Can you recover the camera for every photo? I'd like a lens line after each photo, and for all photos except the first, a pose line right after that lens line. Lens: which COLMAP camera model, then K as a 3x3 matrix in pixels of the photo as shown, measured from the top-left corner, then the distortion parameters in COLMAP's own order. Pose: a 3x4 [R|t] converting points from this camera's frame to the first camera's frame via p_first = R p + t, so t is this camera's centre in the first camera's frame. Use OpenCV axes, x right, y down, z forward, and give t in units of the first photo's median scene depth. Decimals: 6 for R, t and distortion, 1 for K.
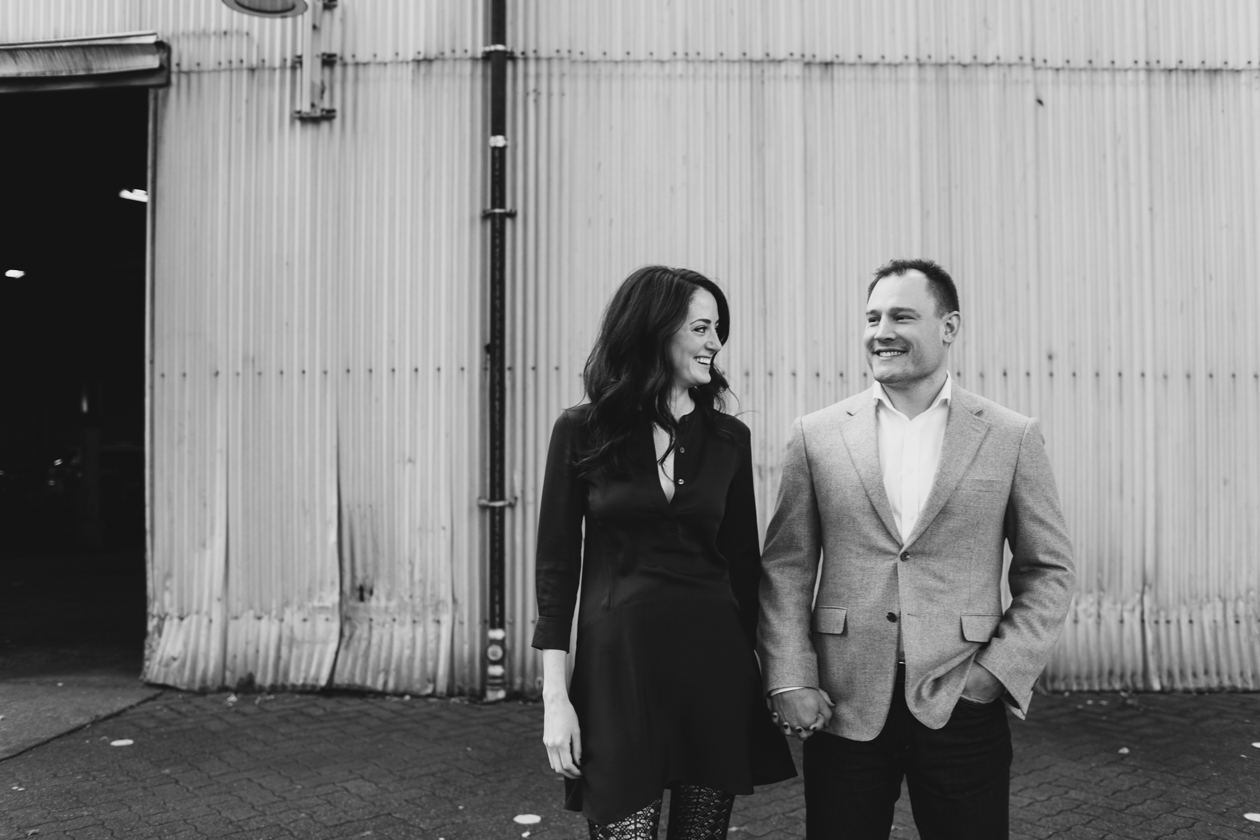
lens RADIAL K [[1218.5, 0, 605.1], [0, 1218.5, 388.4], [0, 0, 1]] dist [-0.050569, 0.000000]
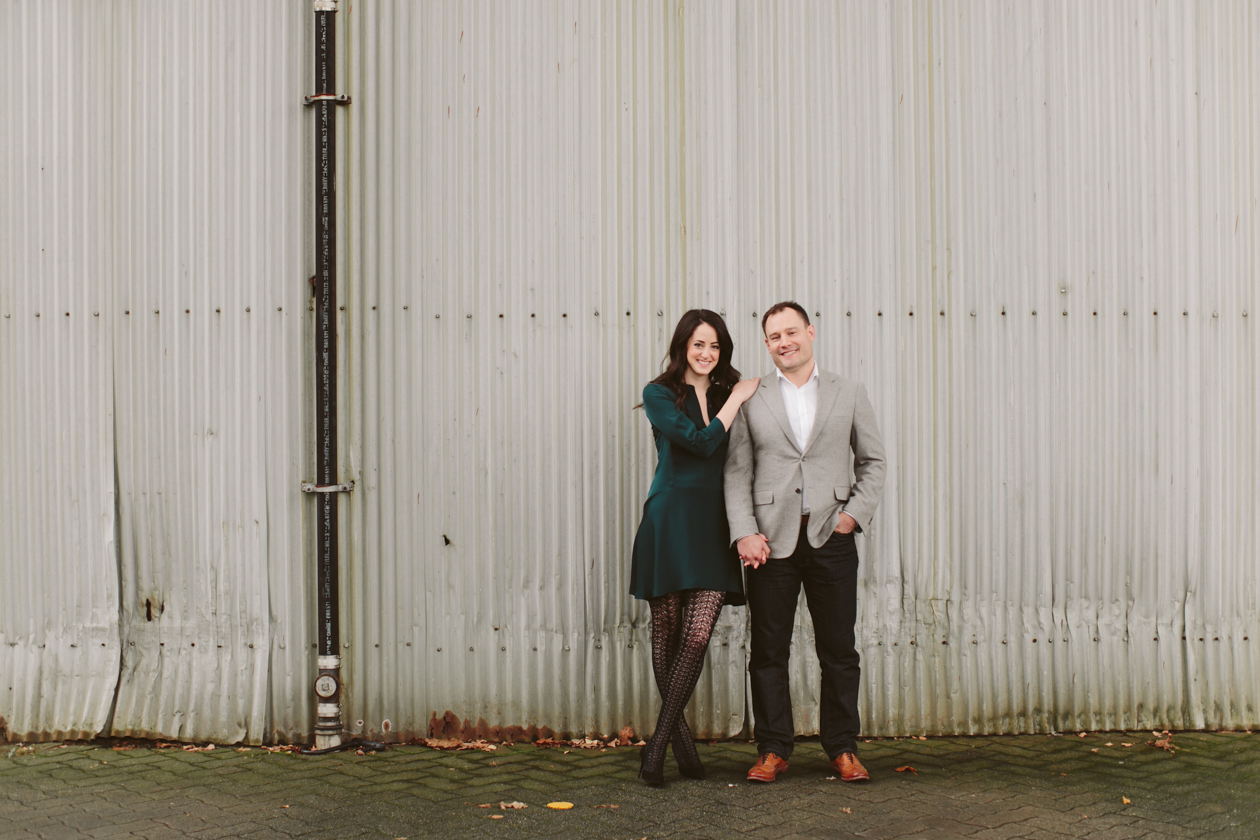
lens RADIAL K [[1949.5, 0, 614.3], [0, 1949.5, 375.4], [0, 0, 1]] dist [-0.115712, 0.000000]
pose [[0.999481, -0.004900, 0.031838, 0.049772], [0.003868, 0.999467, 0.032401, -0.013247], [-0.031980, -0.032261, 0.998968, -0.196512]]
